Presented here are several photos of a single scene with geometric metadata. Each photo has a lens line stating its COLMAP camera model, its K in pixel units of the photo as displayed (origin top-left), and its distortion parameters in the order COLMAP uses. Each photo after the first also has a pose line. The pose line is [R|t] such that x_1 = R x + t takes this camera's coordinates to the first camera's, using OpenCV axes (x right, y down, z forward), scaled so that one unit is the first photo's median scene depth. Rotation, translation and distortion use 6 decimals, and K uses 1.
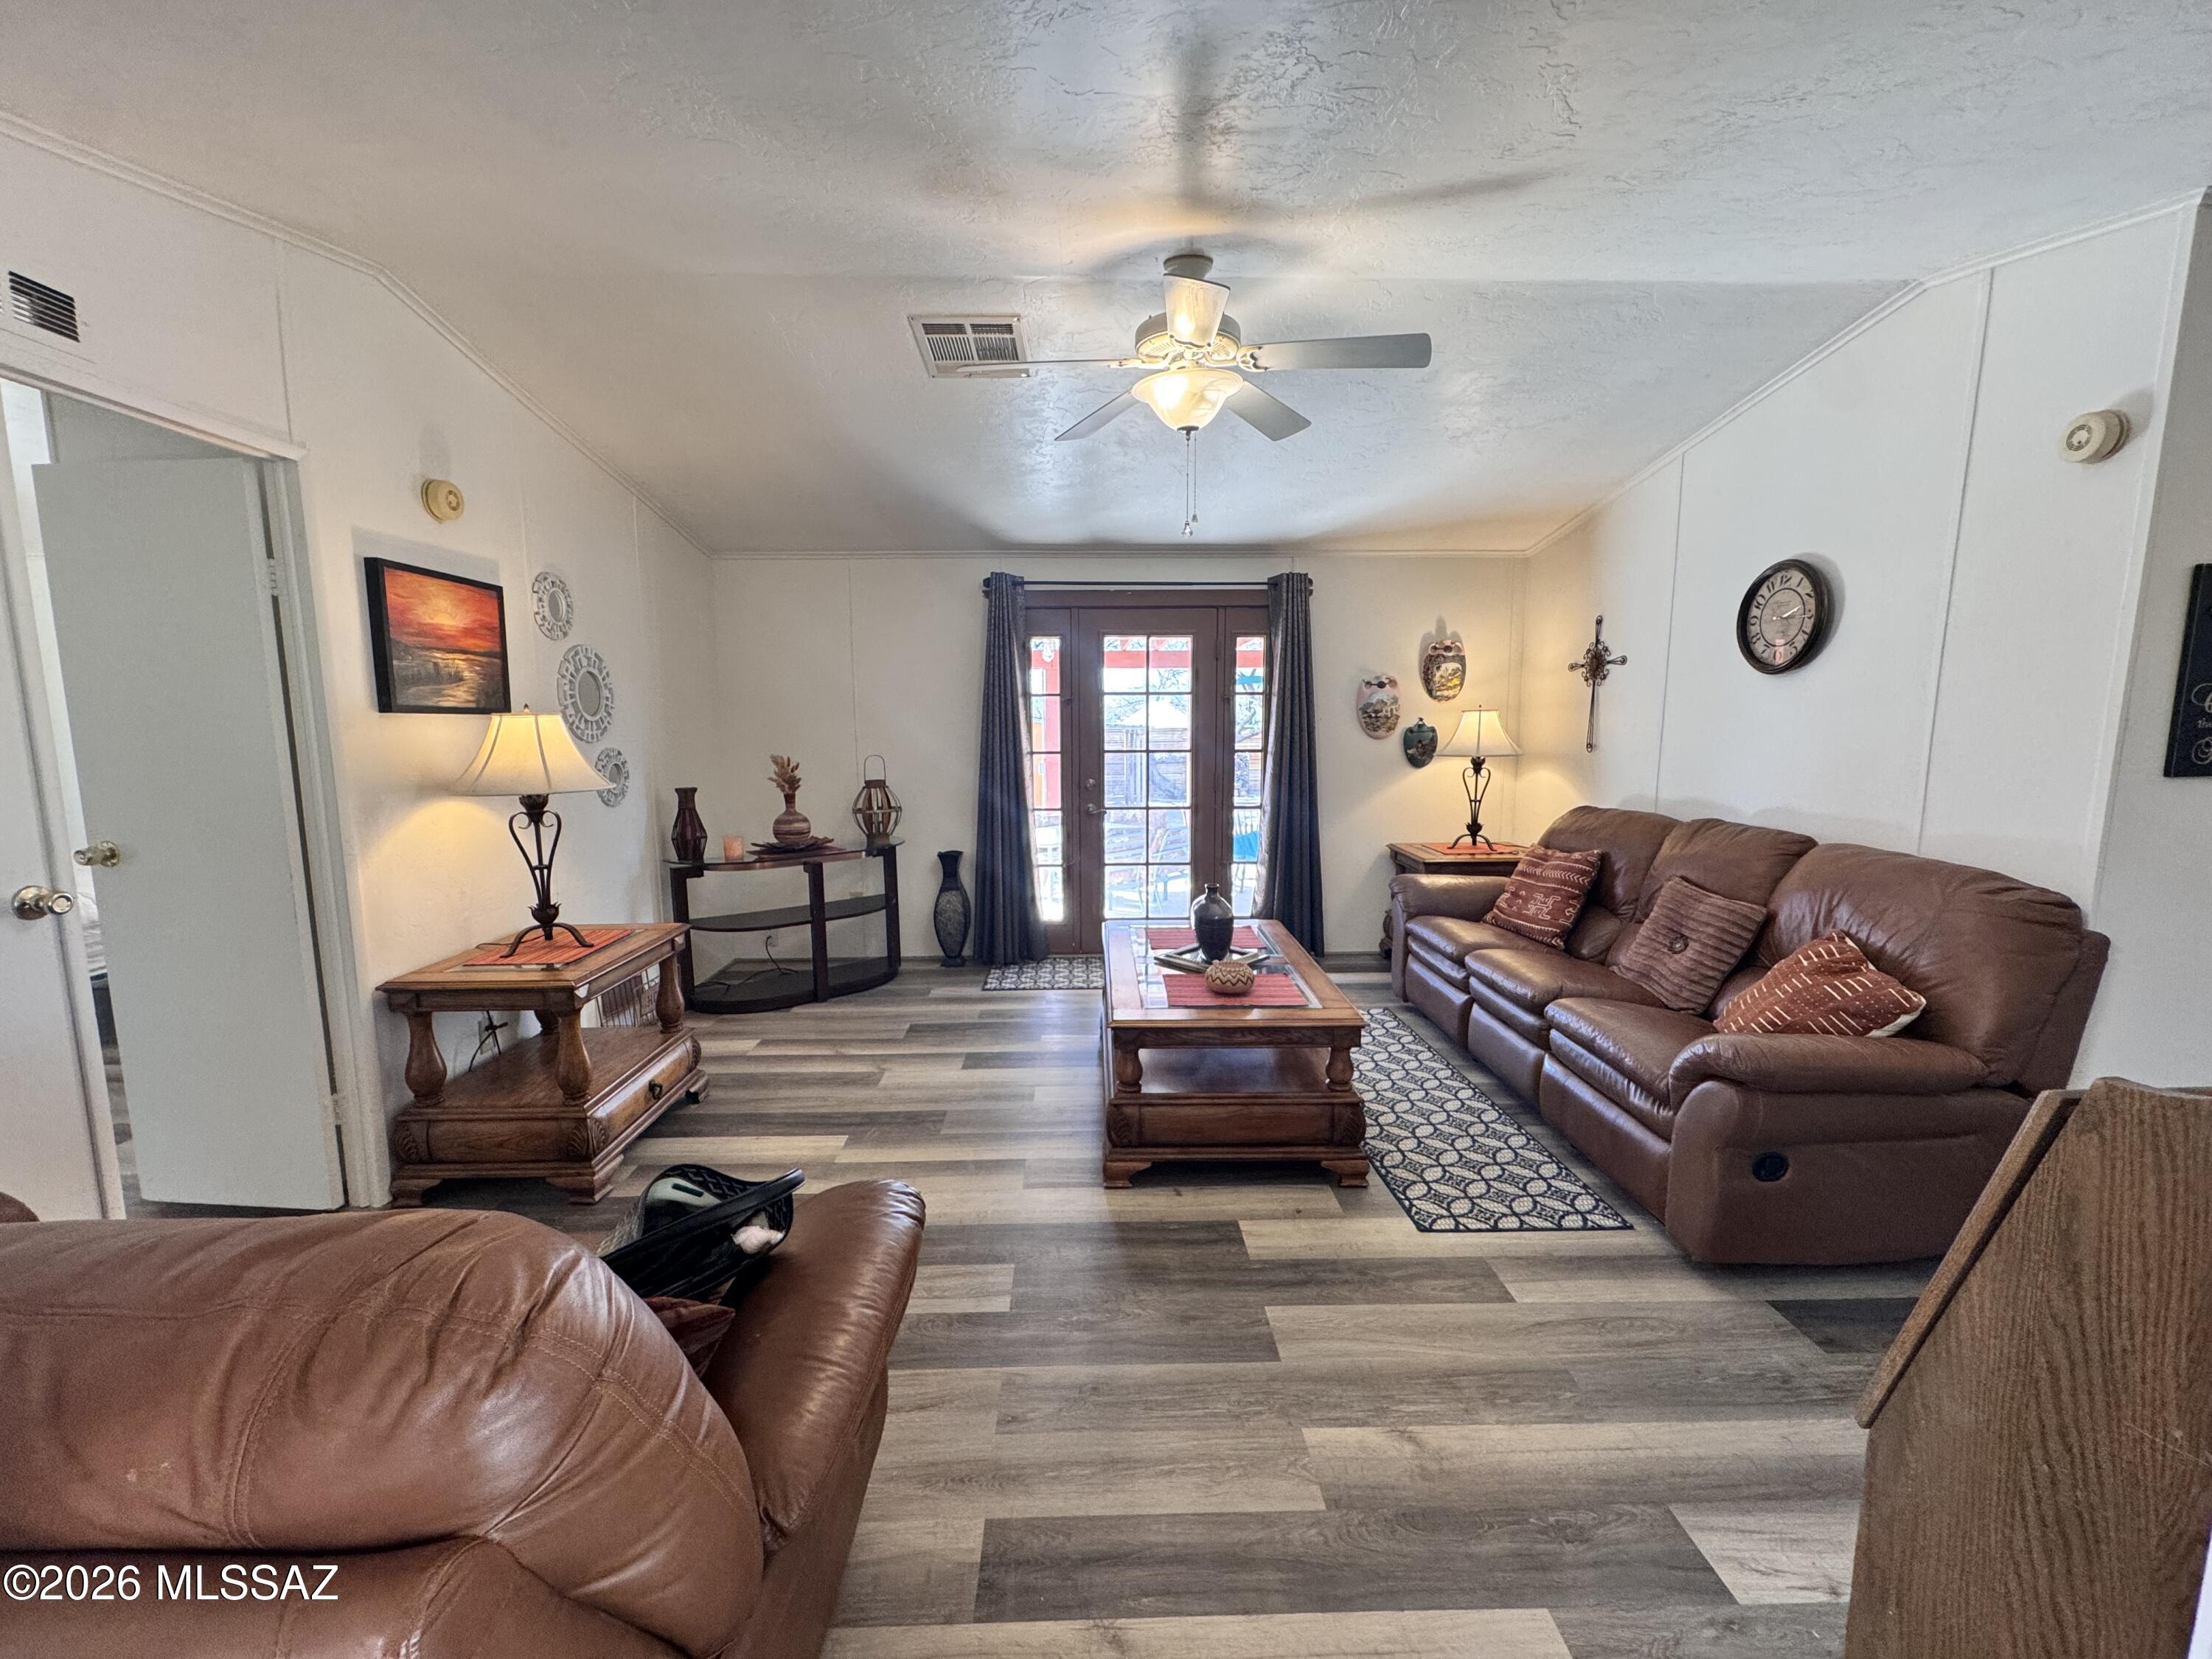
lens RADIAL K [[886.1, 0, 1102.6], [0, 886.1, 822.5], [0, 0, 1]] dist [-0.005381, 0.001274]
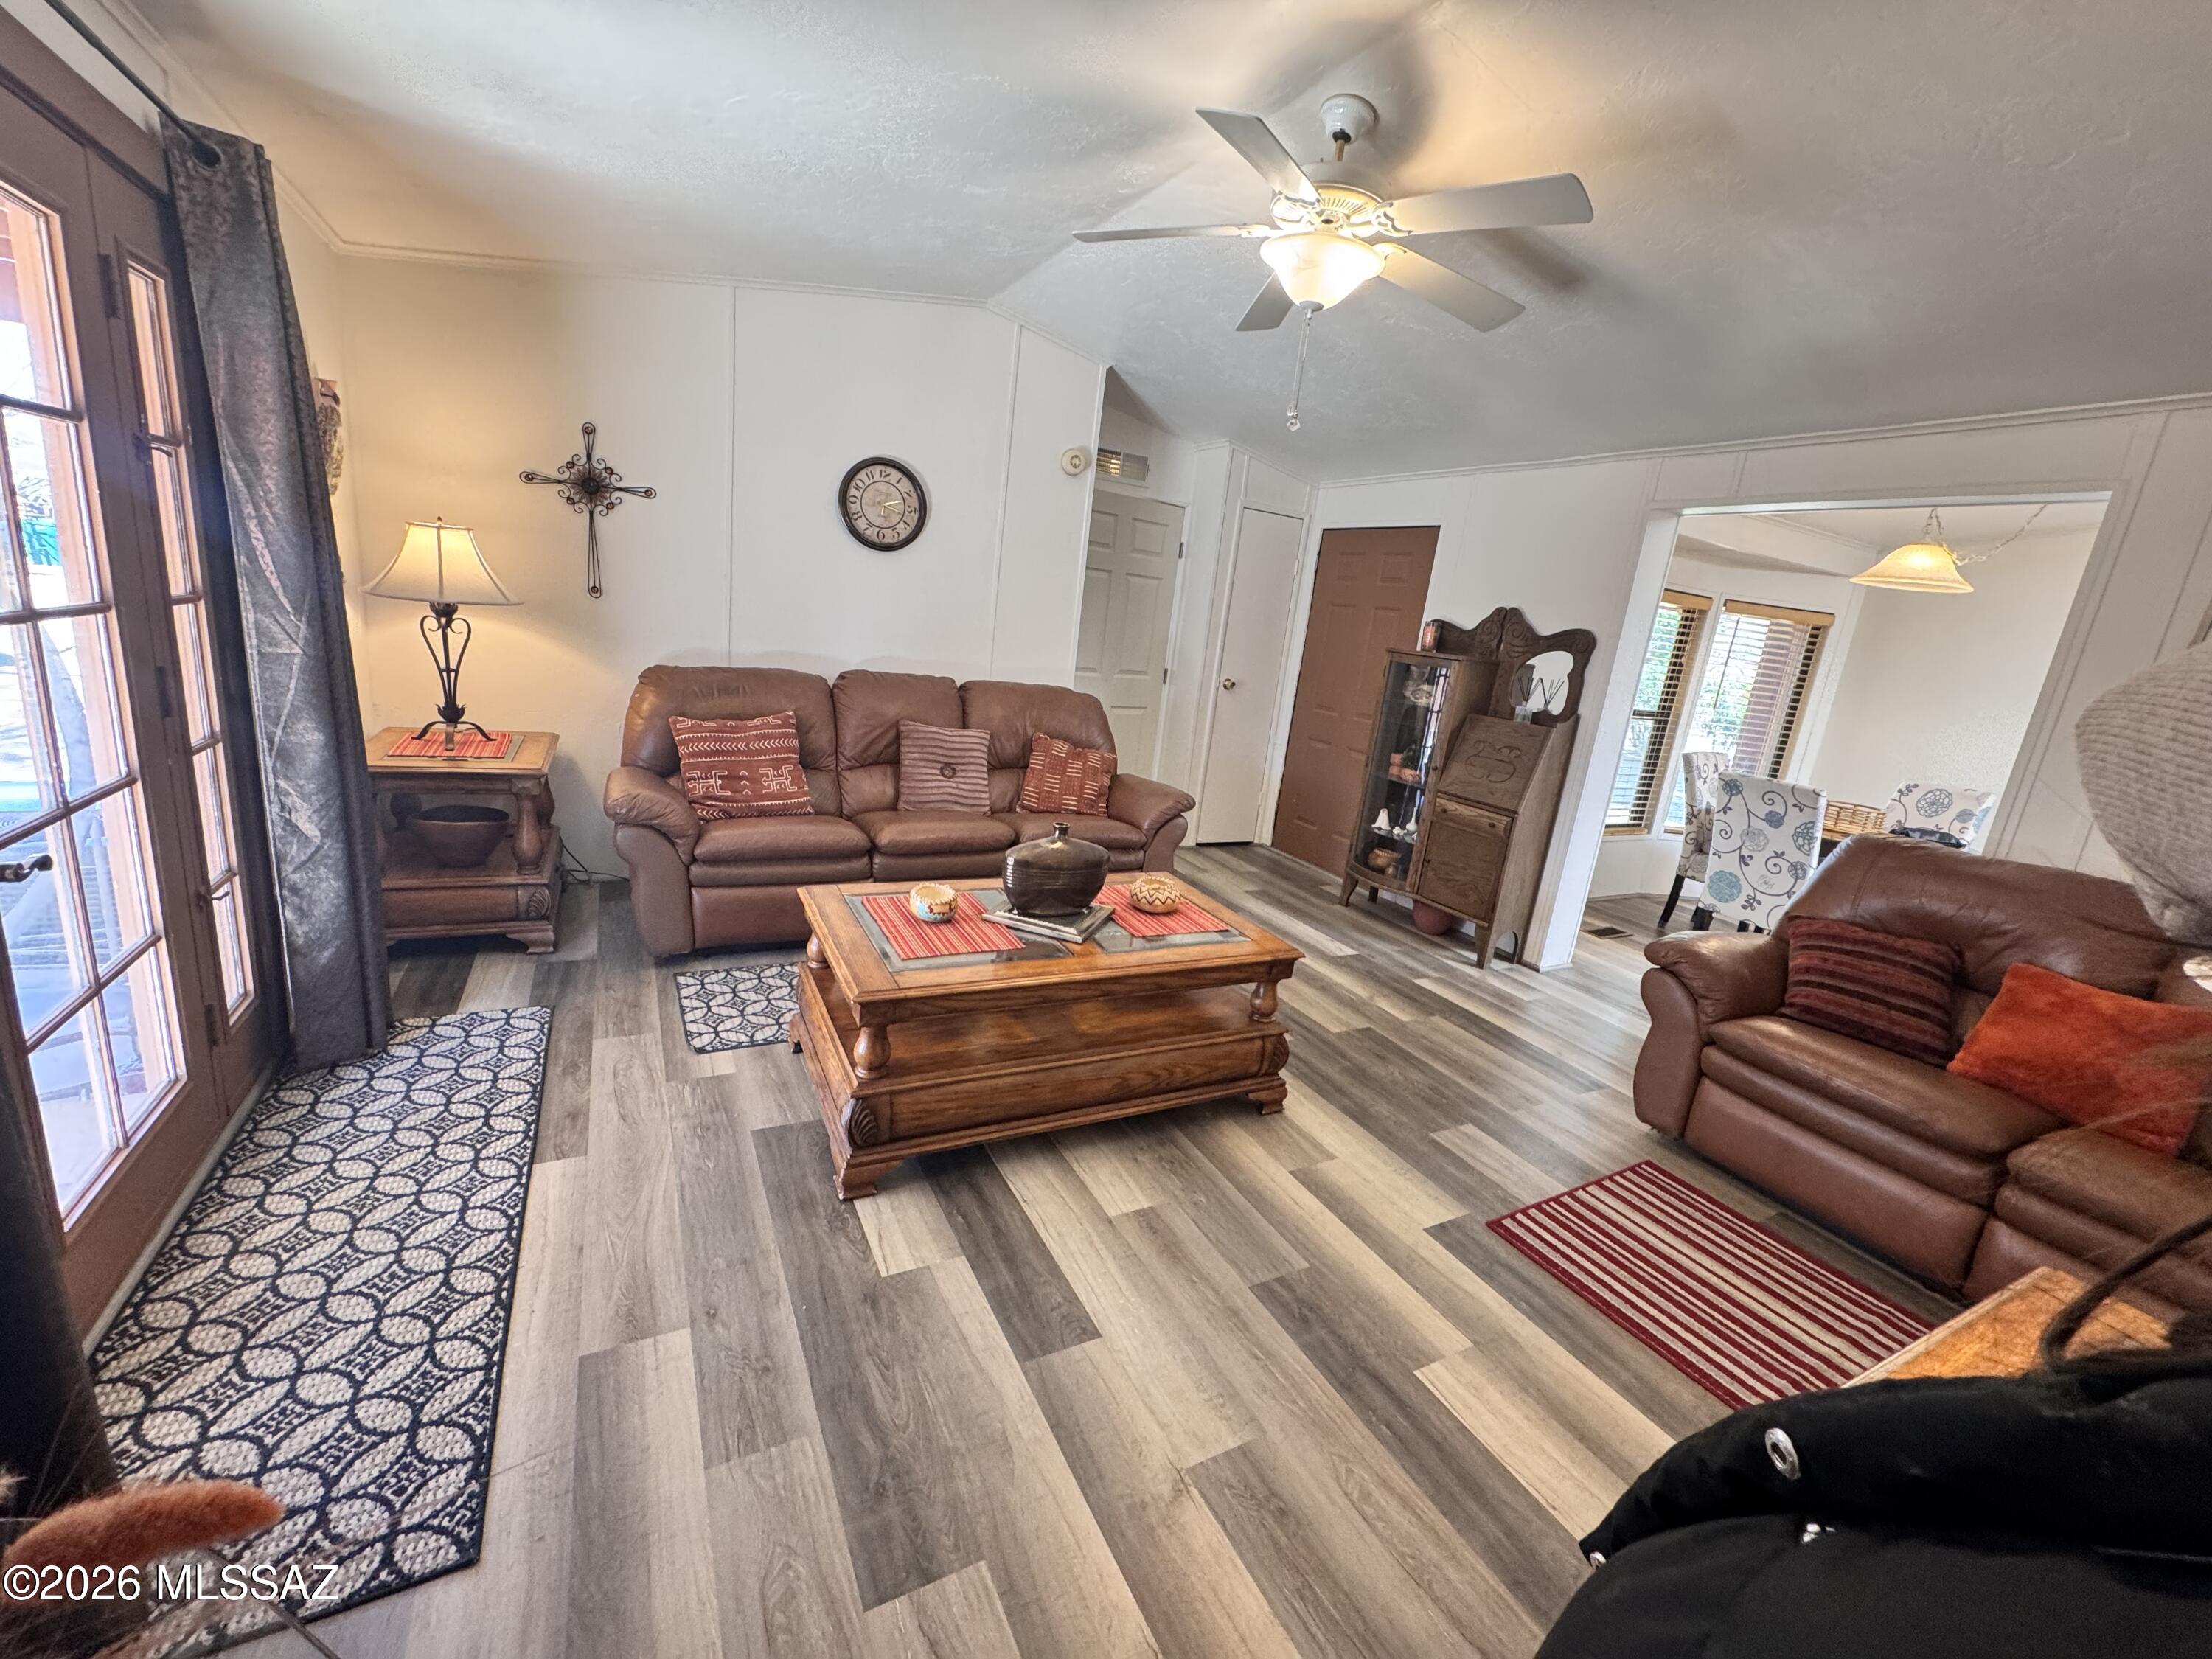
lens RADIAL K [[886.1, 0, 1097.5], [0, 886.1, 840.7], [0, 0, 1]] dist [-0.005381, 0.001274]
pose [[-0.443374, -0.259115, 0.858067, -0.496847], [0.003435, 0.956806, 0.290706, -0.120231], [-0.896330, 0.131839, -0.423333, 1.141238]]
